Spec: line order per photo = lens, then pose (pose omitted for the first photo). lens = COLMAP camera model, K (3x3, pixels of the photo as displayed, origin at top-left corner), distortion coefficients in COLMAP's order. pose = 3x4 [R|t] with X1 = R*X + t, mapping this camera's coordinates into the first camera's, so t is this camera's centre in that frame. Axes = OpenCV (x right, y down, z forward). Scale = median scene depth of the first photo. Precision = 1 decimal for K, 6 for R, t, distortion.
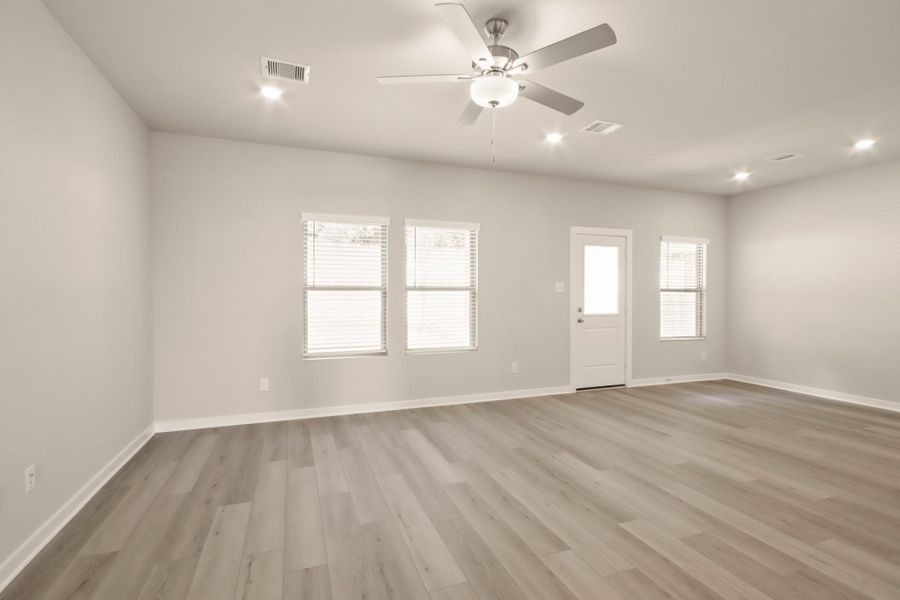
lens RADIAL K [[421.6, 0, 450.0], [0, 421.6, 300.0], [0, 0, 1]] dist [-0.000983, -0.000279]
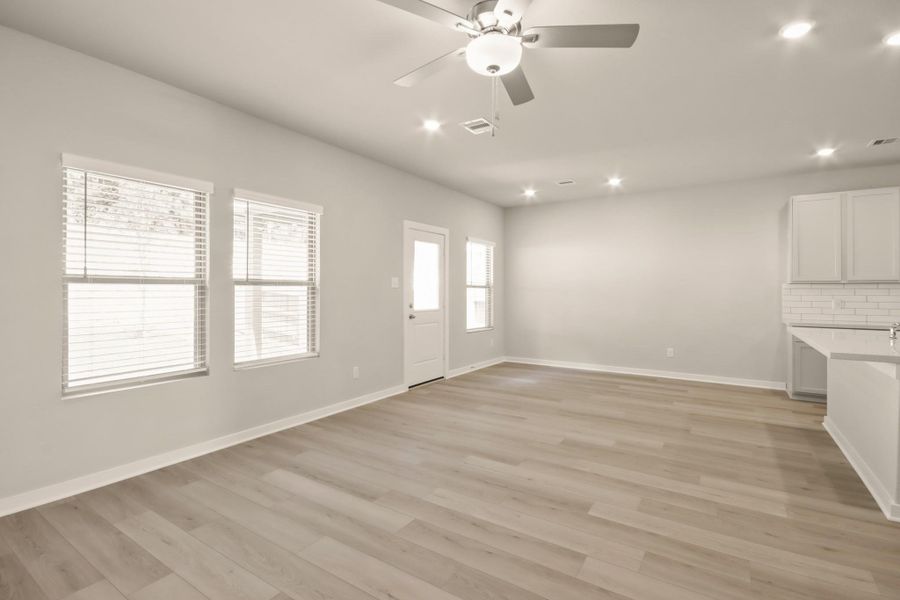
lens RADIAL K [[422.9, 0, 450.1], [0, 422.9, 293.0], [0, 0, 1]] dist [-0.000719, 0.000032]
pose [[0.808841, -0.002878, 0.588021, -0.233806], [0.005558, 0.999981, -0.002752, -0.003679], [-0.588001, 0.005495, 0.808841, 0.175211]]
